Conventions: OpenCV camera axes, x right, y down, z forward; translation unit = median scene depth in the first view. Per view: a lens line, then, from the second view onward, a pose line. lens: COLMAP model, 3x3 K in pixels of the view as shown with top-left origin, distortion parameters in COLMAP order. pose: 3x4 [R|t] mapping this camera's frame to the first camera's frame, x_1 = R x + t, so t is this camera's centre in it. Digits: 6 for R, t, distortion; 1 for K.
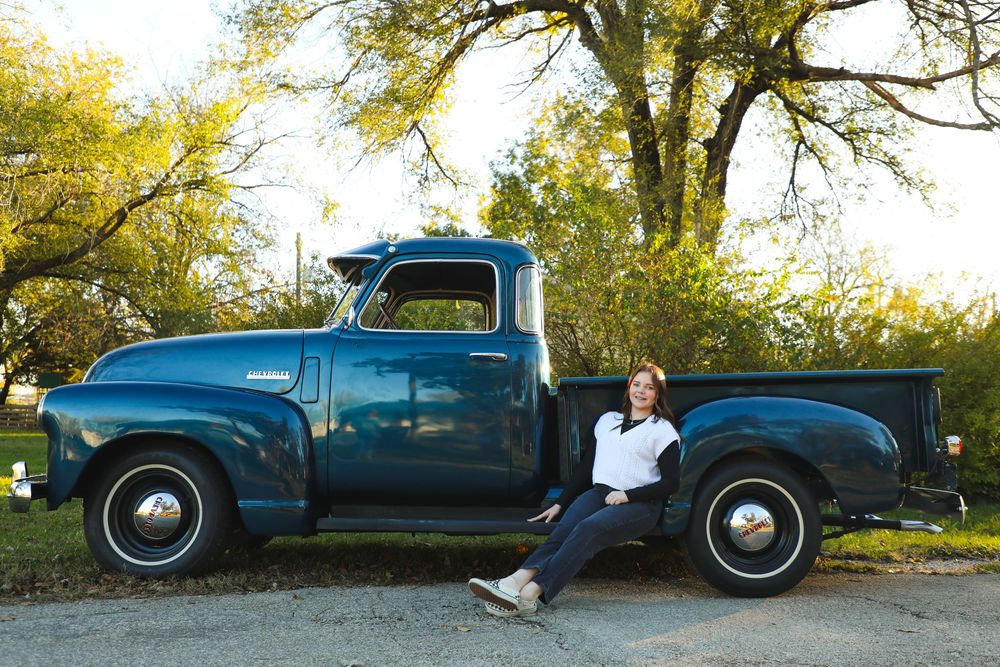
lens RADIAL K [[1125.0, 0, 500.0], [0, 1125.0, 333.5], [0, 0, 1]] dist [0.080536, -0.016743]
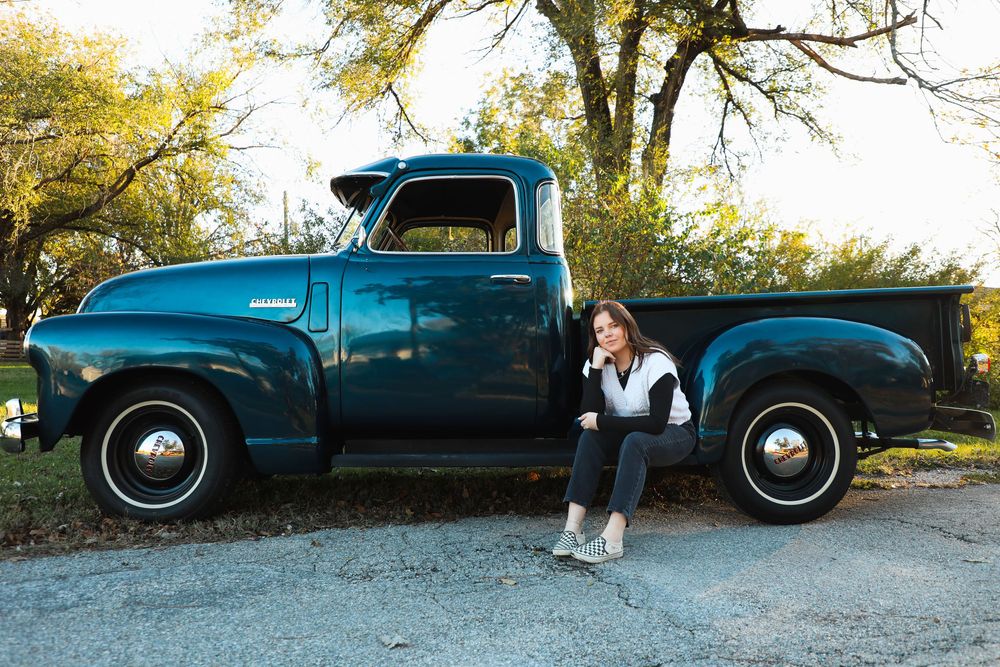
lens RADIAL K [[900.2, 0, 485.9], [0, 900.2, 342.1], [0, 0, 1]] dist [-0.012154, 0.006628]
pose [[0.998951, -0.018055, 0.042089, -0.049956], [0.015061, 0.997406, 0.070393, 0.015864], [-0.043251, -0.069685, 0.996631, 0.203332]]
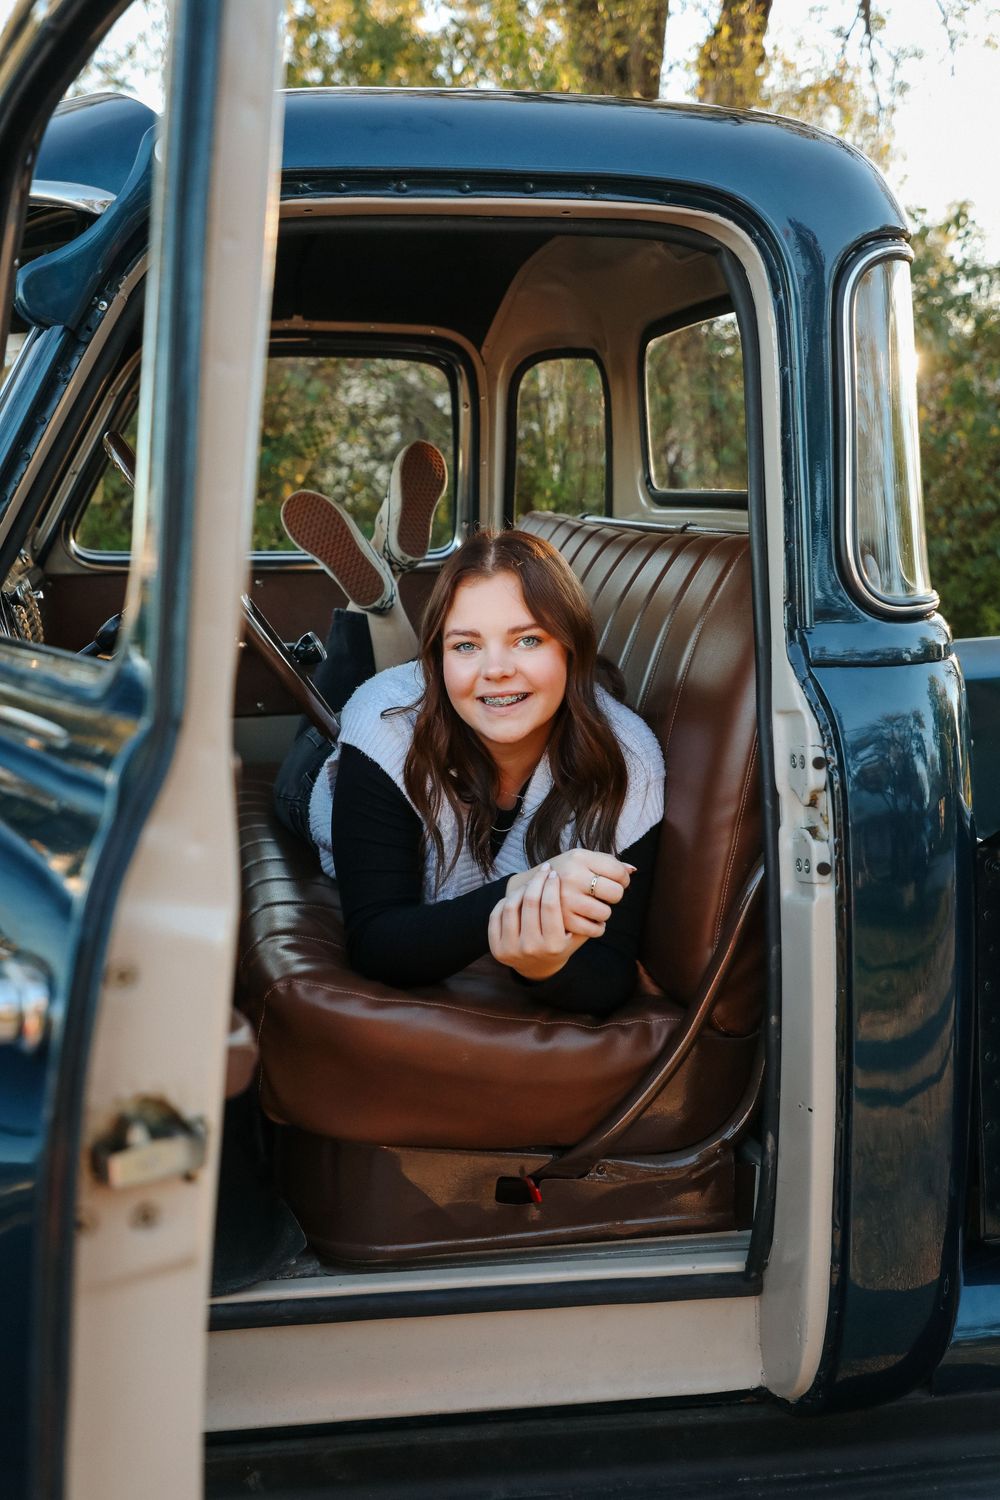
lens RADIAL K [[1670.8, 0, 500.0], [0, 1670.8, 750.0], [0, 0, 1]] dist [0.082407, 0.204344]
pose [[0.983944, -0.049128, 0.171584, -0.076953], [0.002942, 0.965704, 0.259630, -0.042916], [-0.178454, -0.254956, 0.950343, 0.586792]]
